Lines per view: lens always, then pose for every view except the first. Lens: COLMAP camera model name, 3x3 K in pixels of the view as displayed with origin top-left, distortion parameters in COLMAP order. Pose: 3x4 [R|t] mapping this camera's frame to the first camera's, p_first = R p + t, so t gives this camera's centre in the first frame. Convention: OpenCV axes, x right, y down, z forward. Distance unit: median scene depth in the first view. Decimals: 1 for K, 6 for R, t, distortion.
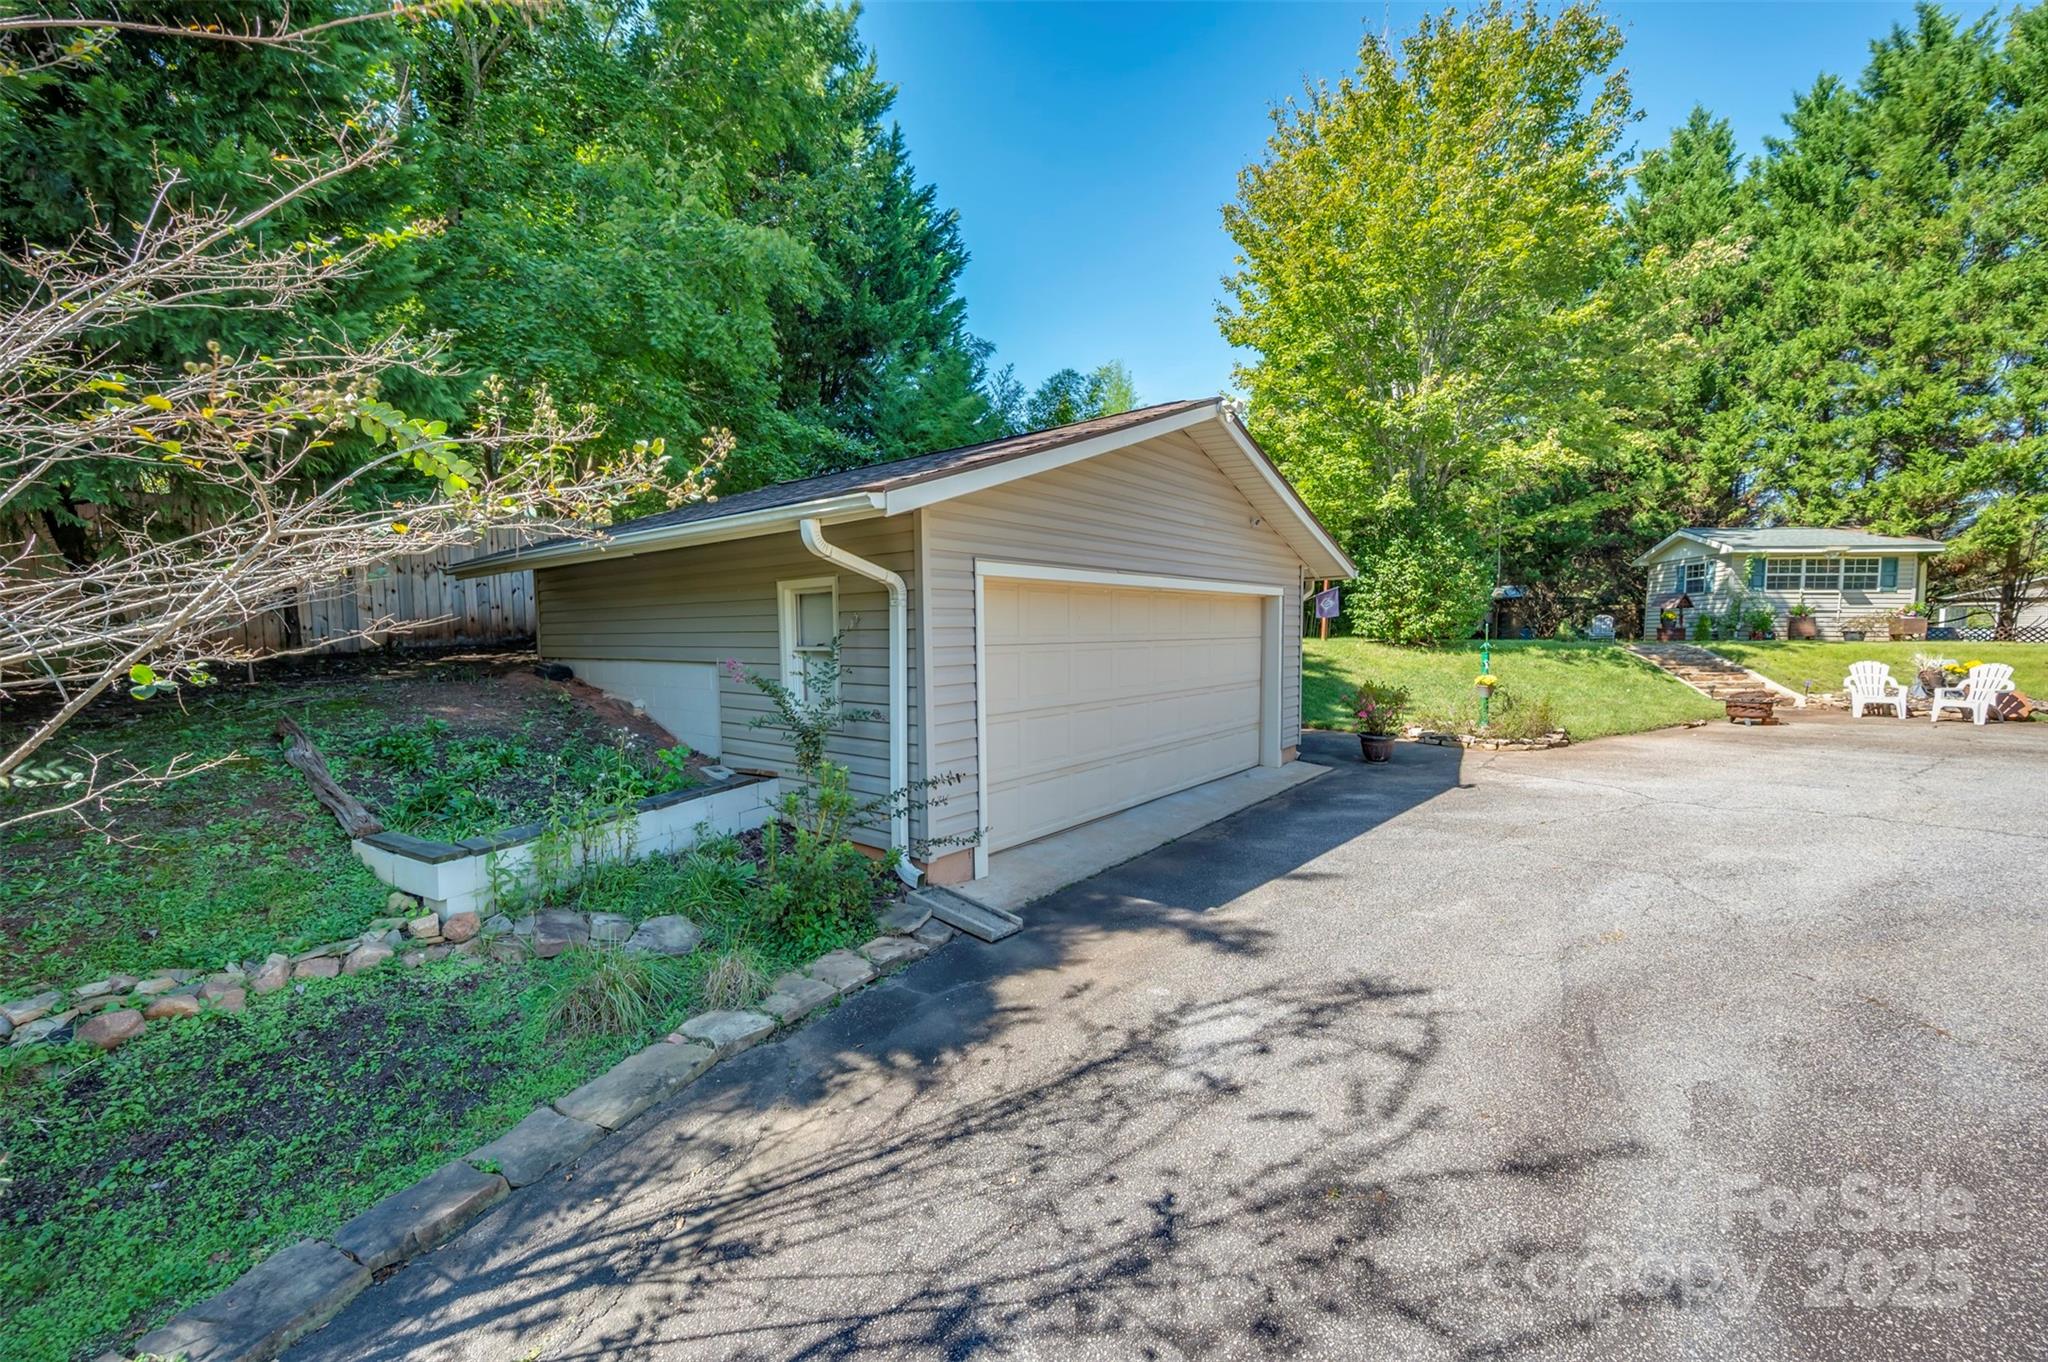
lens RADIAL K [[810.2, 0, 1027.2], [0, 810.2, 679.3], [0, 0, 1]] dist [0.001425, 0.000250]
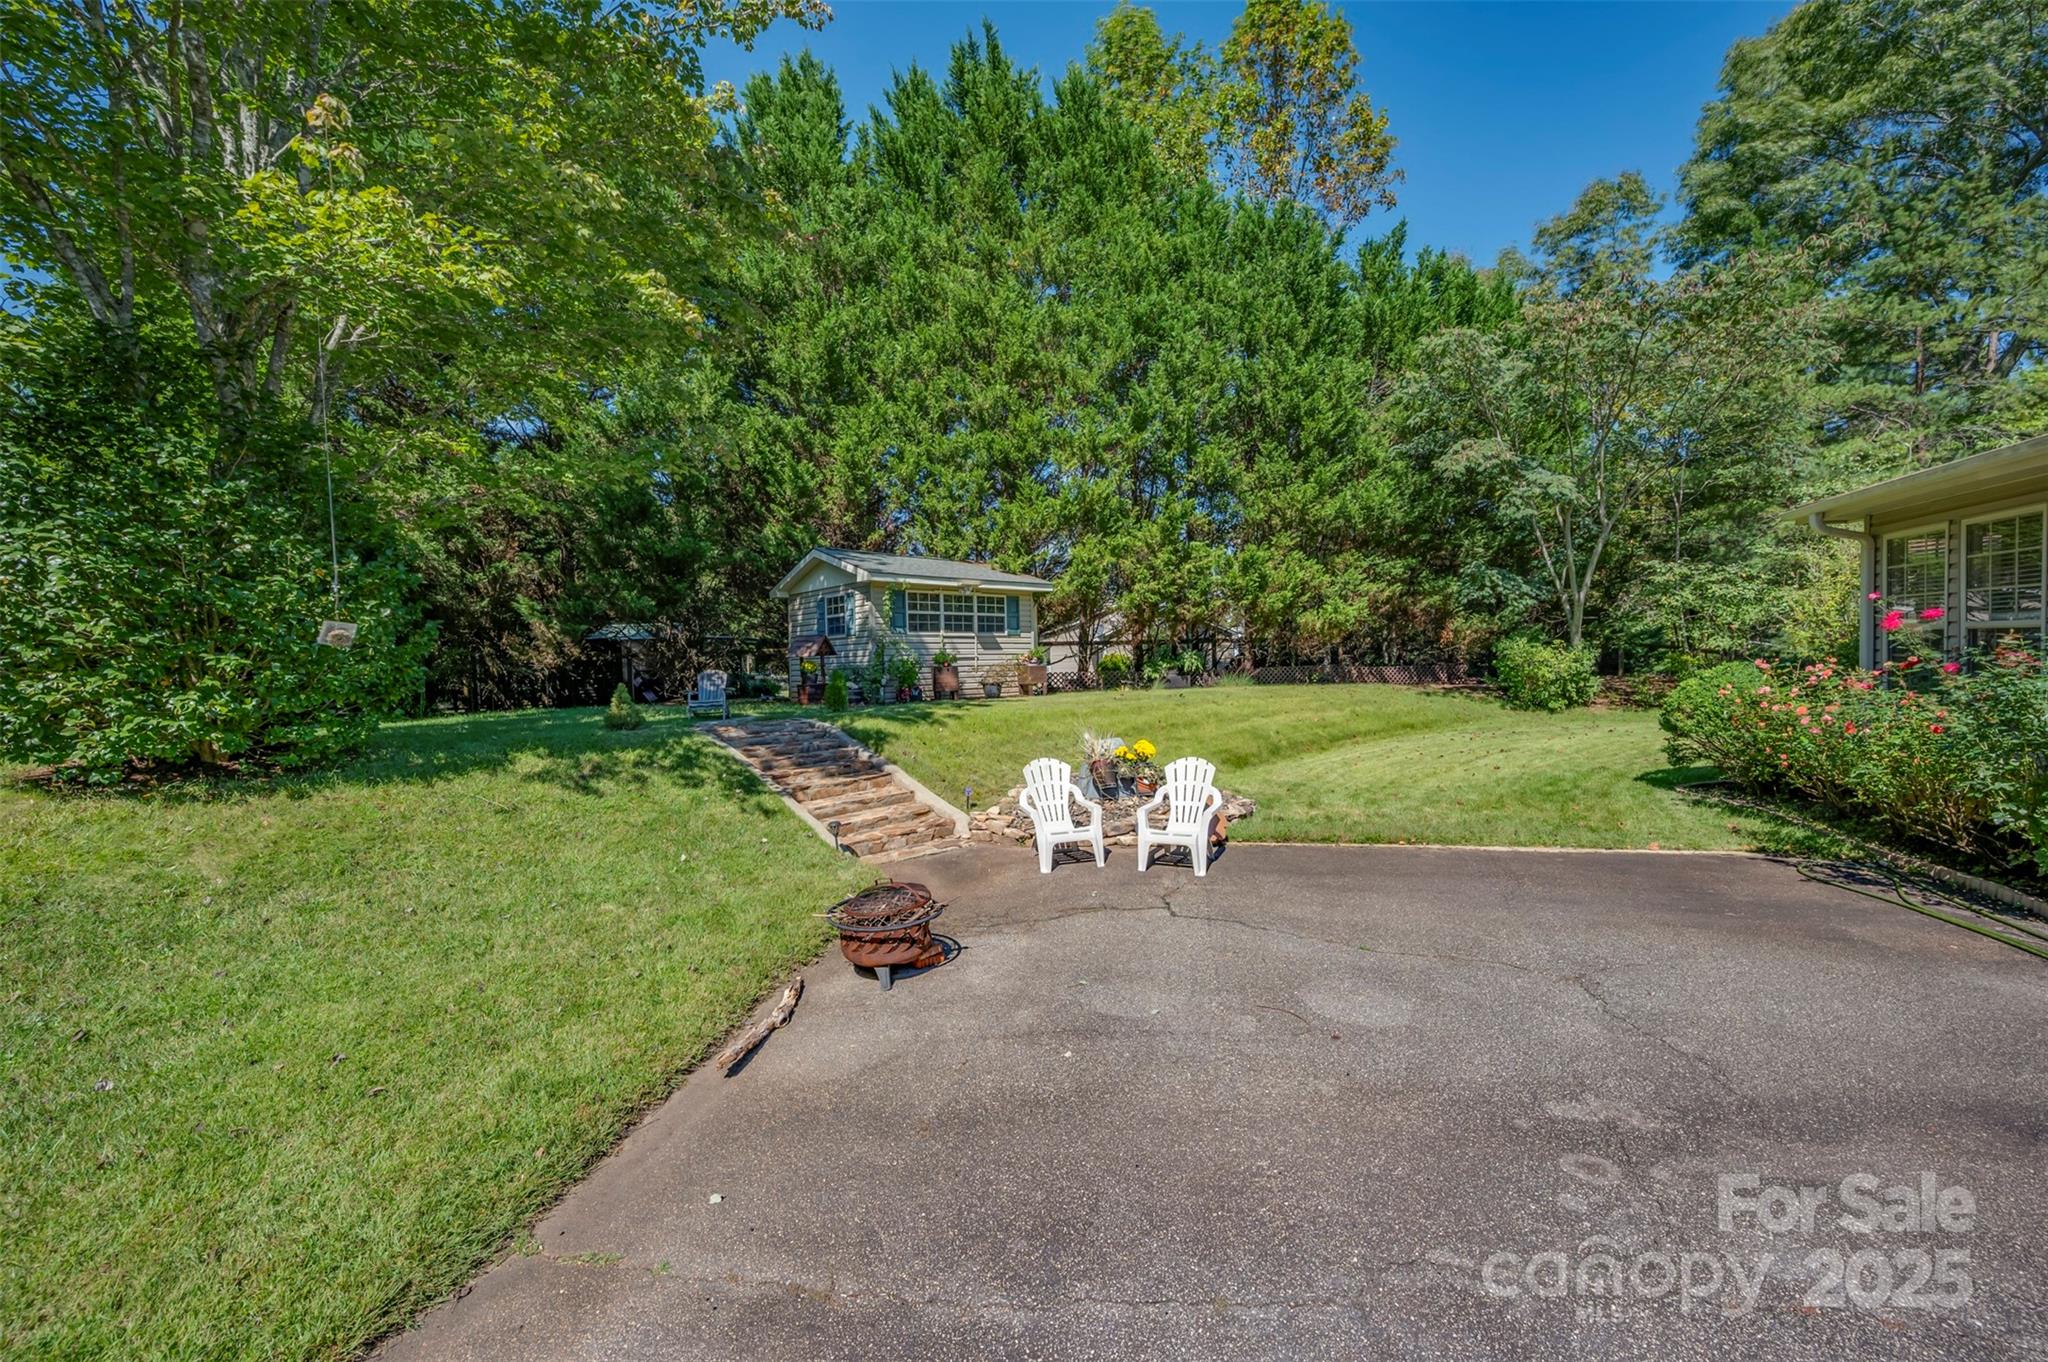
lens RADIAL K [[810.2, 0, 1027.2], [0, 810.2, 679.3], [0, 0, 1]] dist [0.001425, 0.000250]
pose [[0.640665, -0.036585, 0.766949, 0.386518], [0.071830, 0.997339, -0.012428, -0.047054], [-0.764454, 0.063052, 0.641588, 0.417315]]
